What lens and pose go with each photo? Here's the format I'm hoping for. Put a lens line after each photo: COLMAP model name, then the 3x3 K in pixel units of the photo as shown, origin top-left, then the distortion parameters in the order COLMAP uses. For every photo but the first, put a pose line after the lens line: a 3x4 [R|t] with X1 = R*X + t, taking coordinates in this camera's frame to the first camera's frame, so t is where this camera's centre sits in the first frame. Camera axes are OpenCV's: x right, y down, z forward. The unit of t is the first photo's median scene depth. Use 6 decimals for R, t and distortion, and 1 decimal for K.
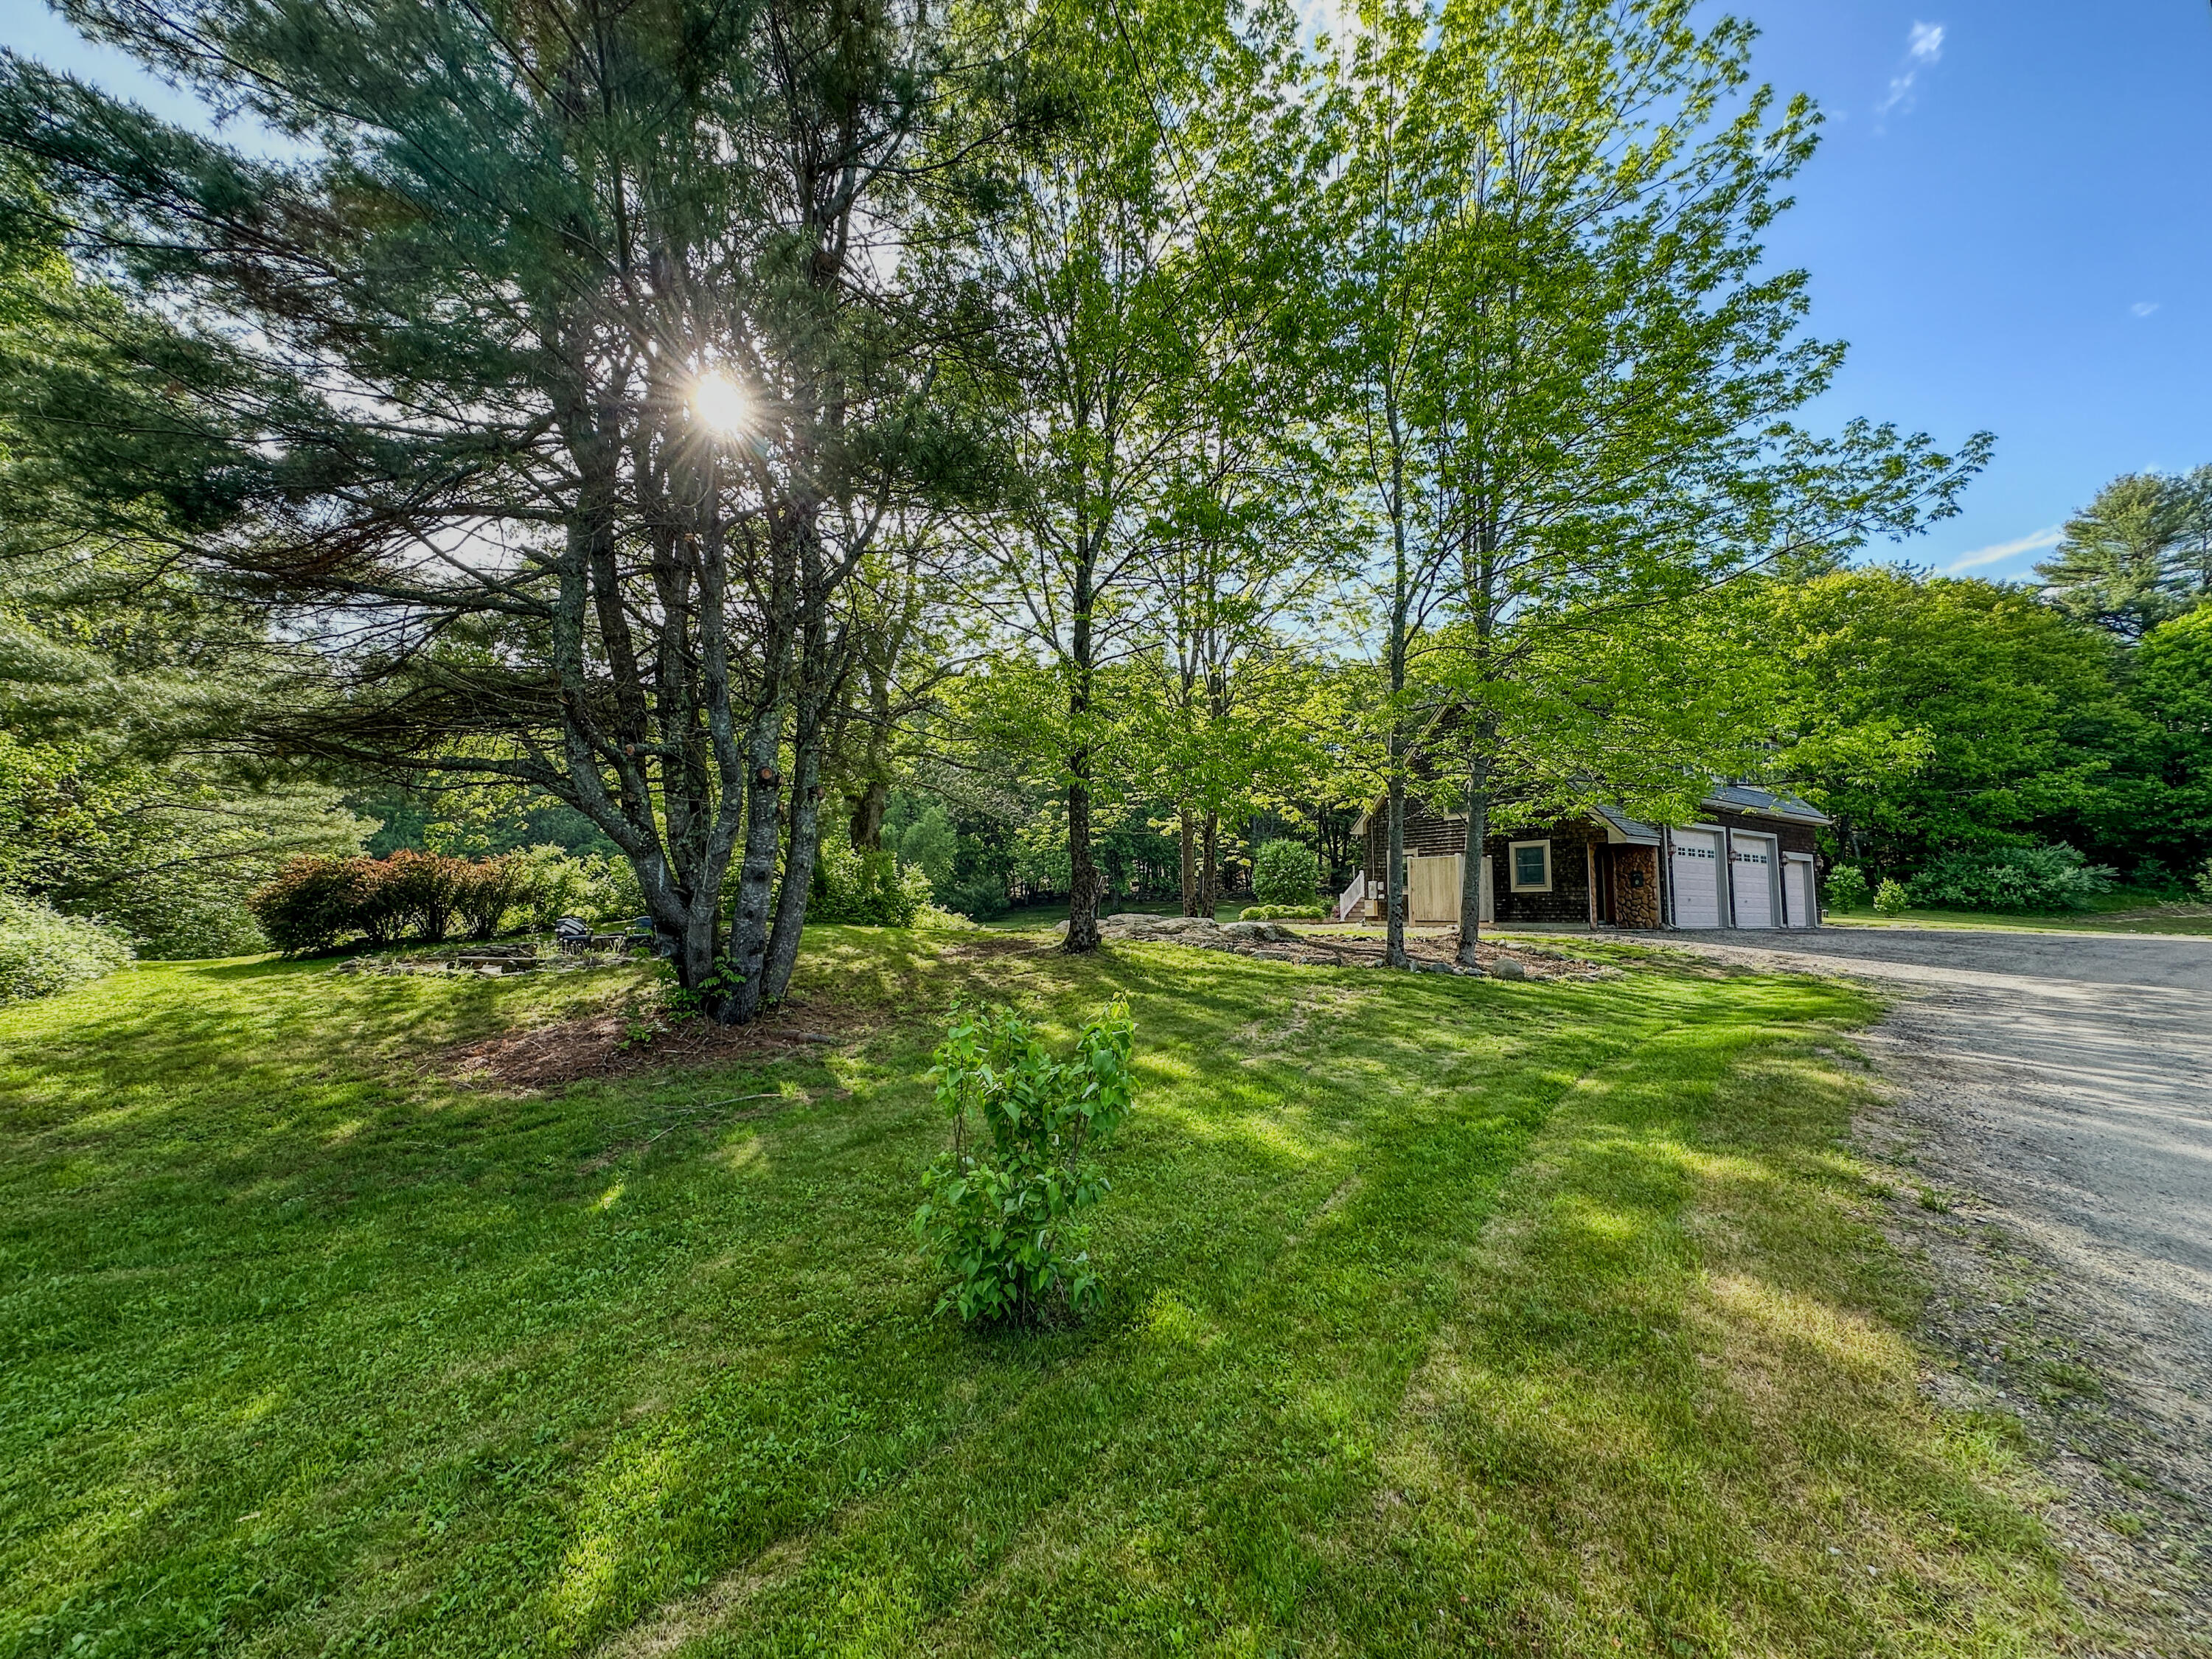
lens RADIAL K [[889.5, 0, 1106.0], [0, 889.5, 829.5], [0, 0, 1]] dist [0.001204, 0.000321]
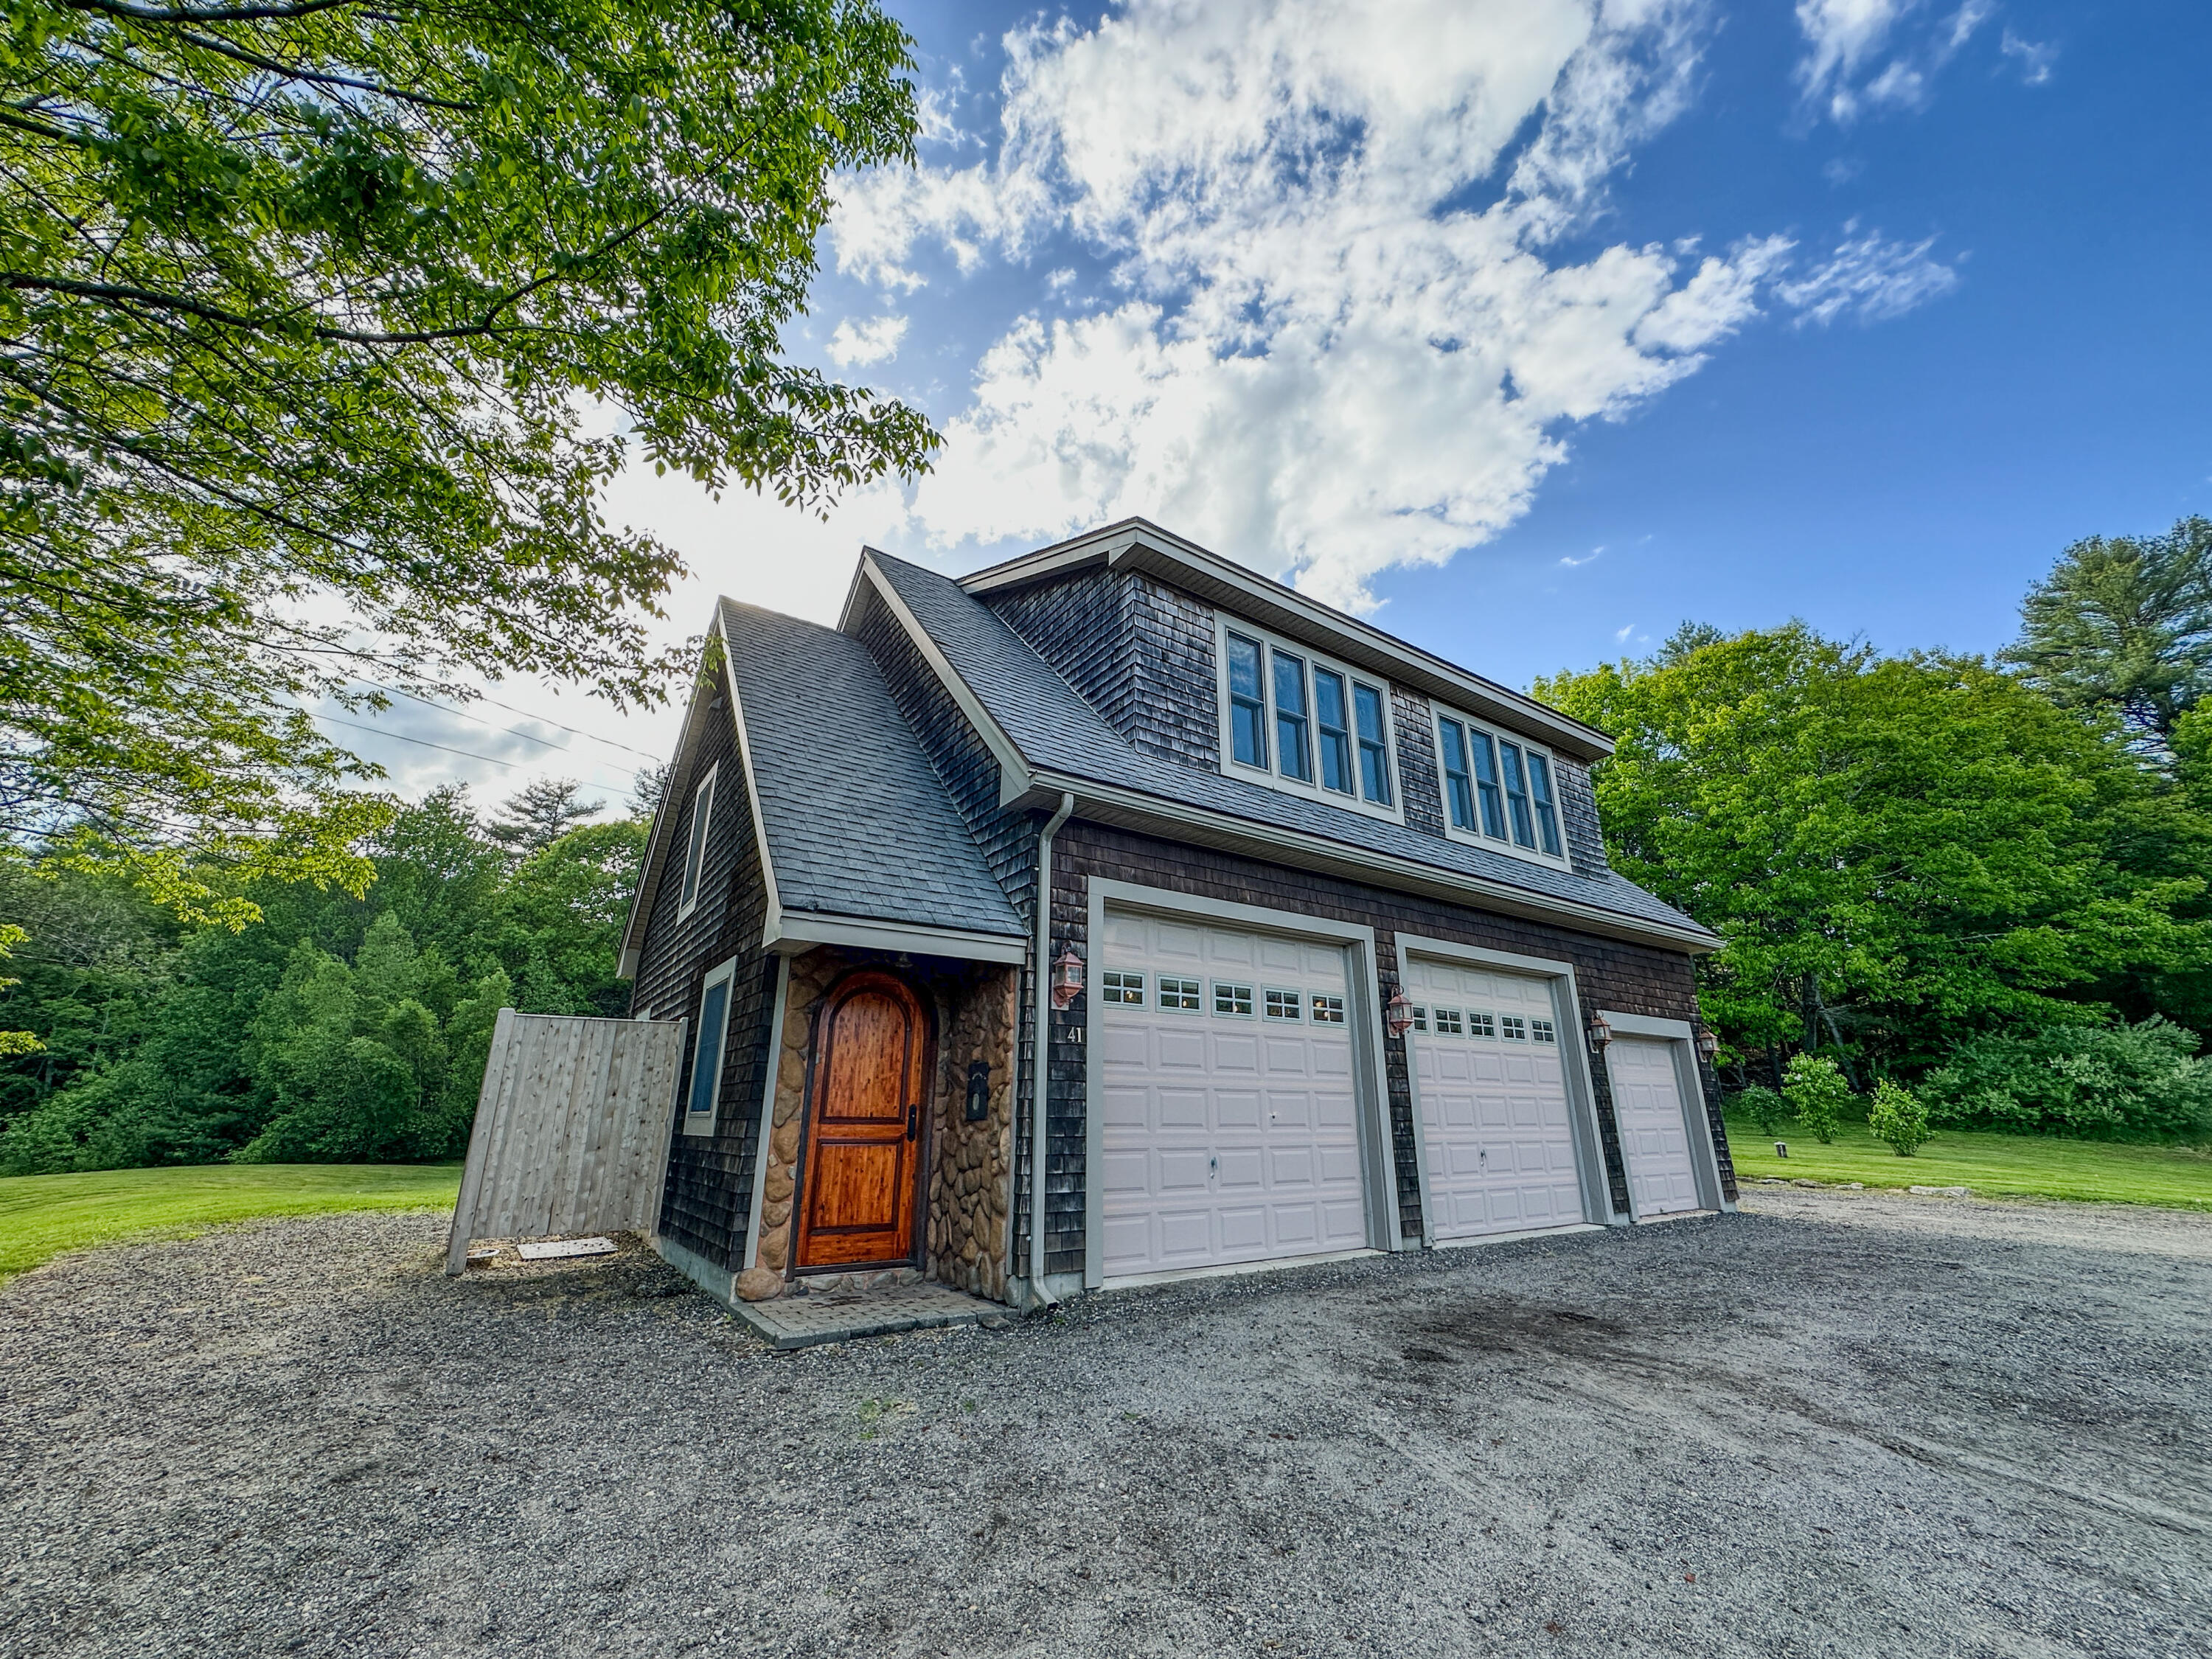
lens RADIAL K [[889.5, 0, 1106.0], [0, 889.5, 829.5], [0, 0, 1]] dist [0.001204, 0.000321]
pose [[0.999884, -0.005164, 0.014359, 0.334599], [0.008235, 0.974823, -0.222826, 0.020221], [-0.012847, 0.222919, 0.974752, 0.375433]]
